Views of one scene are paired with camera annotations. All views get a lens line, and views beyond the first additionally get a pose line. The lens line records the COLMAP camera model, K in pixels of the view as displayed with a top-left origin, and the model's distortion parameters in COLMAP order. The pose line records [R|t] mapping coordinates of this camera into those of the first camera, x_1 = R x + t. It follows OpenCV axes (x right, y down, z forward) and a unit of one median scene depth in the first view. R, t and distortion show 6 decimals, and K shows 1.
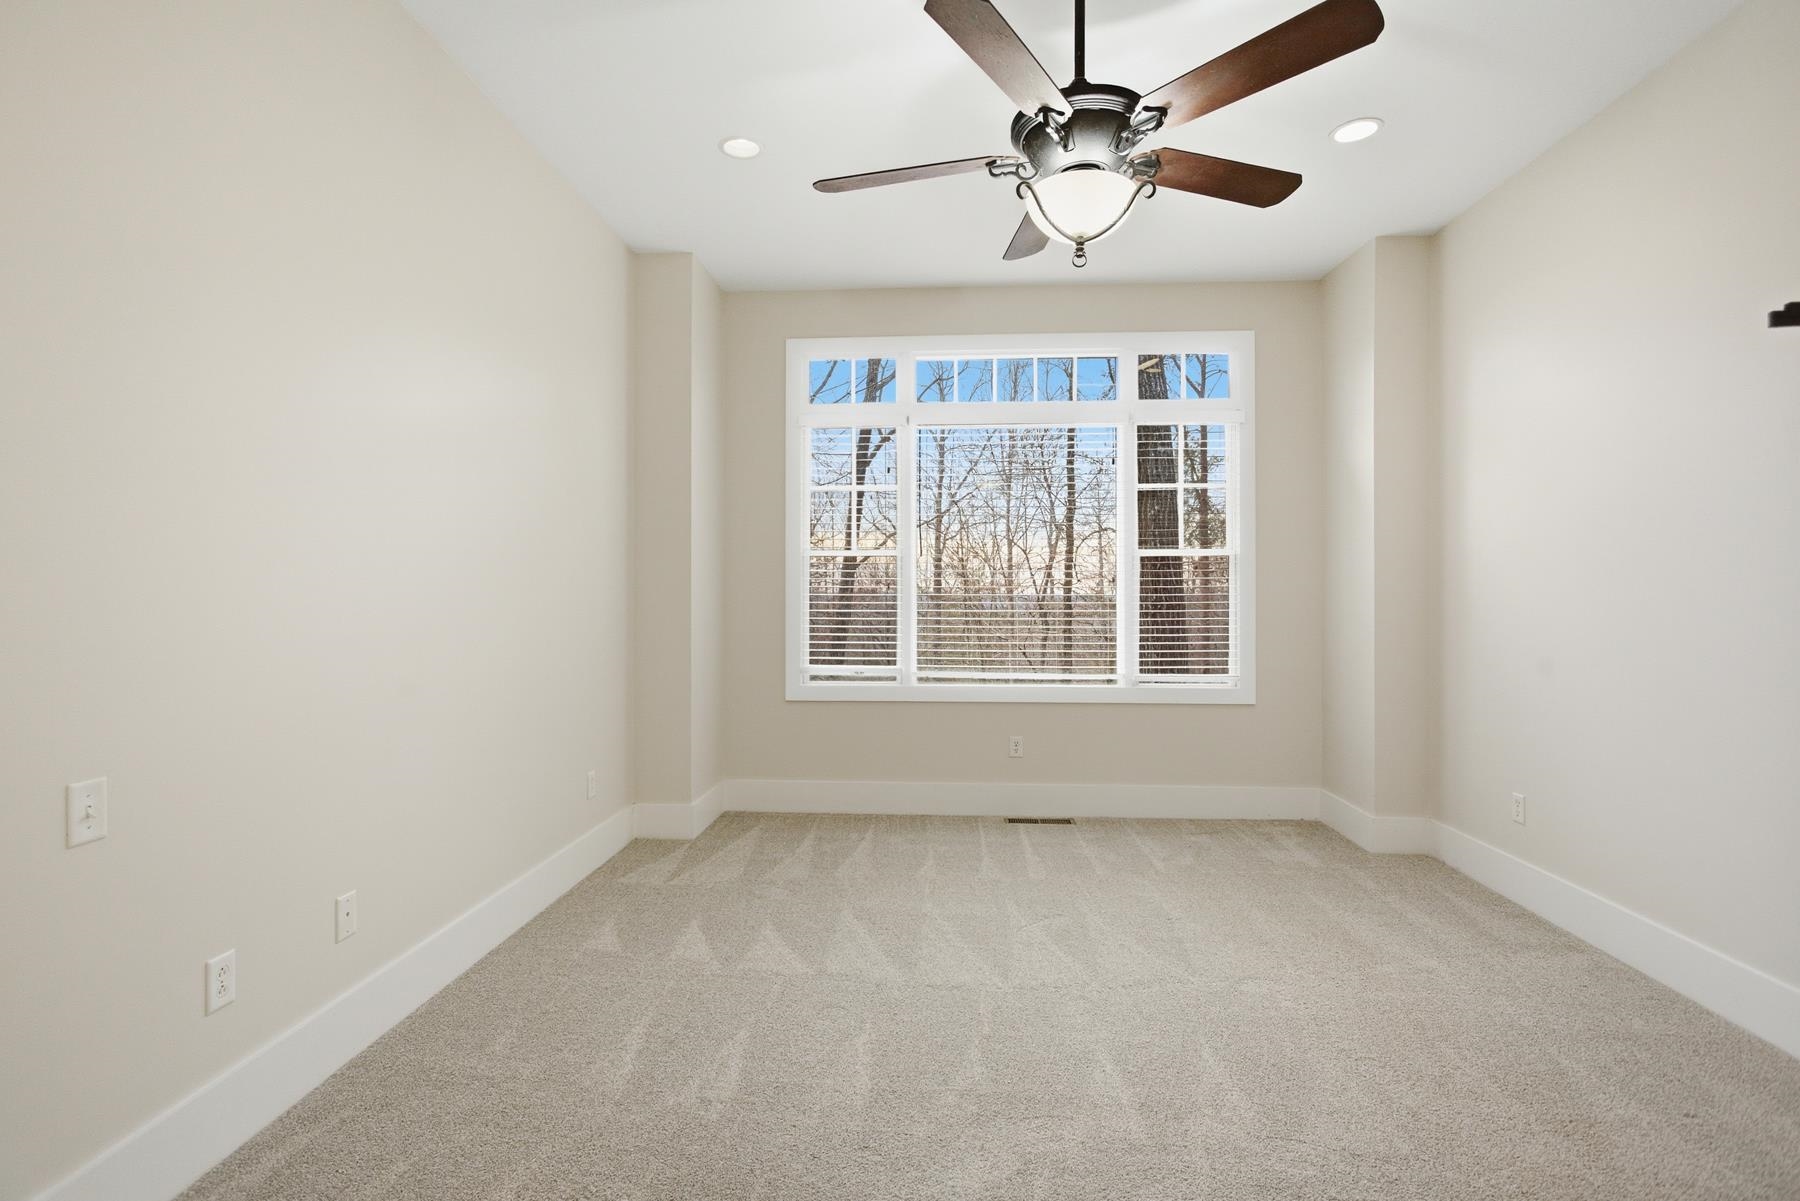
lens RADIAL K [[867.5, 0, 899.4], [0, 867.5, 592.2], [0, 0, 1]] dist [-0.001320, -0.000199]
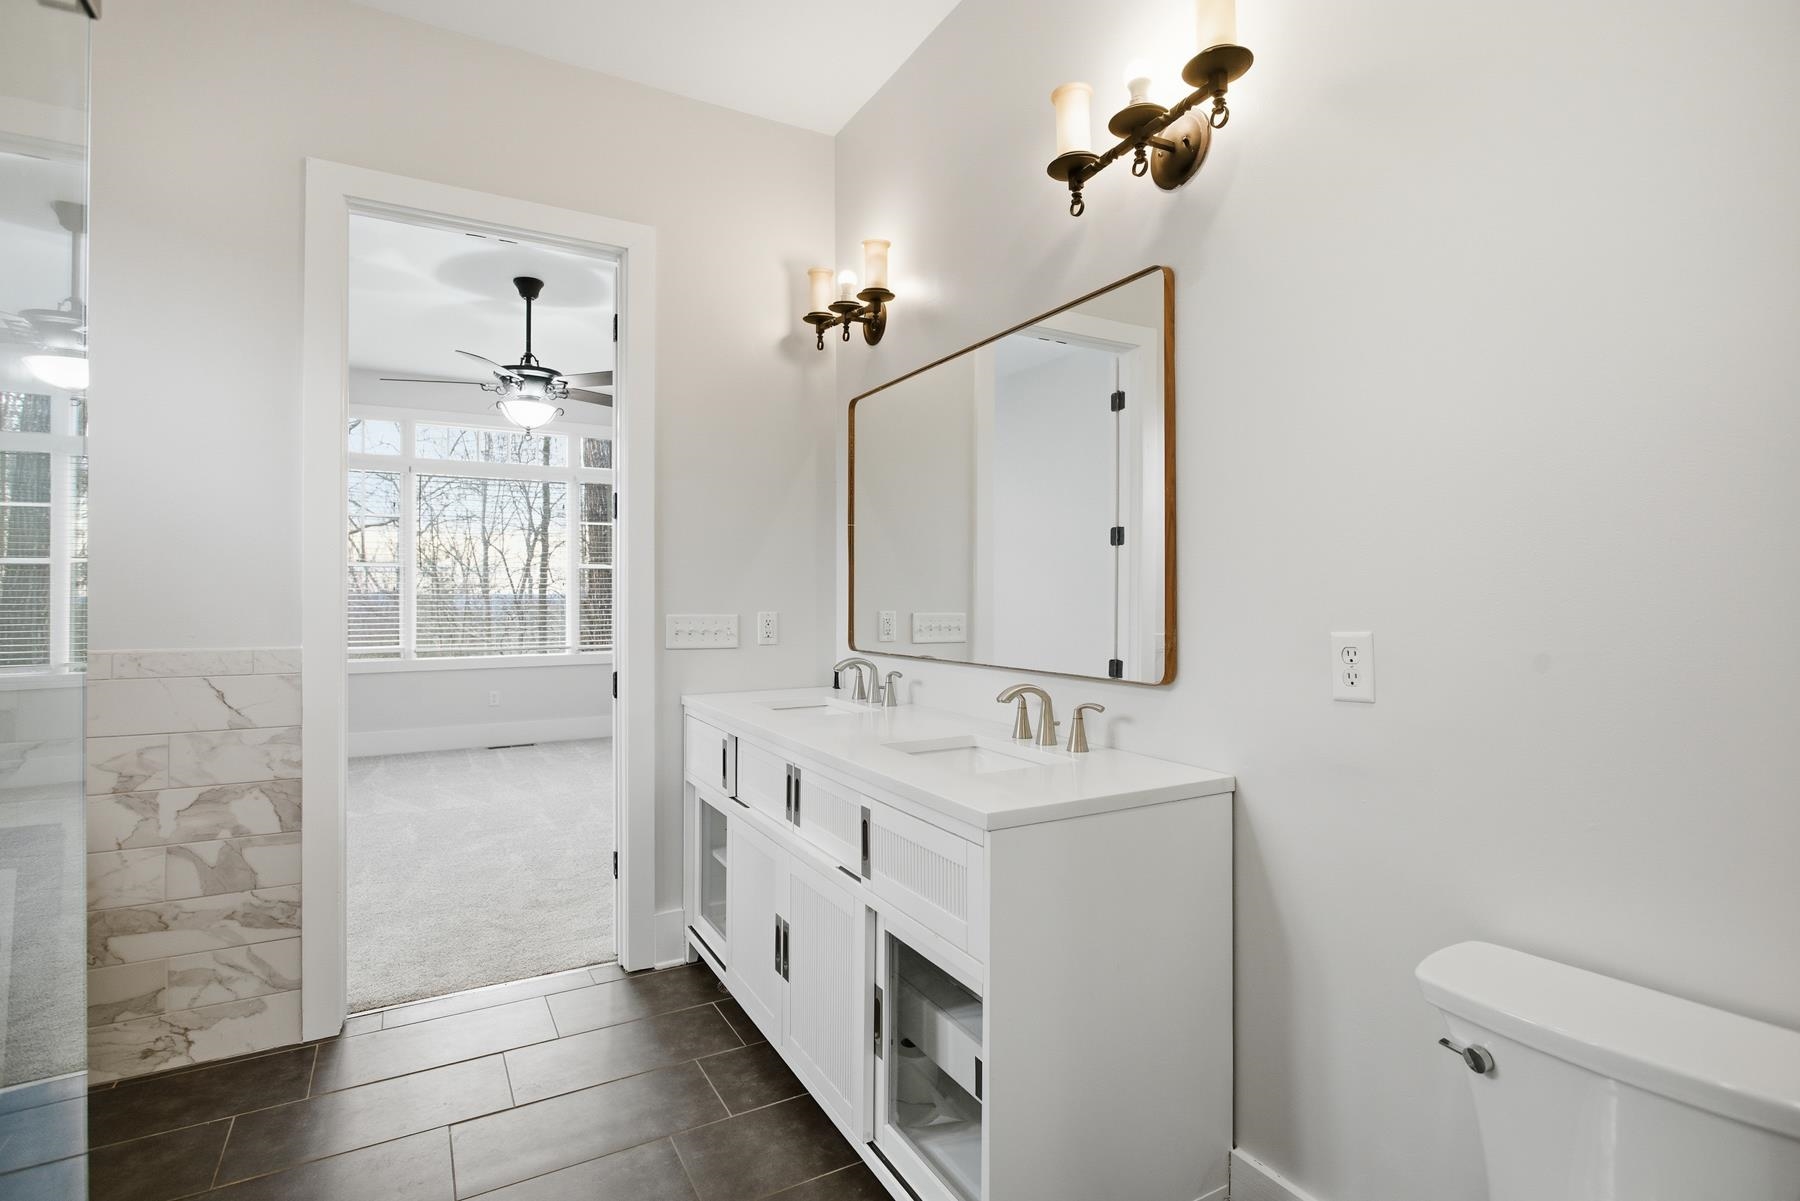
lens RADIAL K [[867.5, 0, 899.4], [0, 867.5, 592.2], [0, 0, 1]] dist [-0.001320, -0.000199]
pose [[0.840019, -0.001393, 0.542556, -0.025889], [0.000986, 0.999999, 0.001041, -0.000387], [-0.542557, -0.000339, 0.840019, -0.181510]]
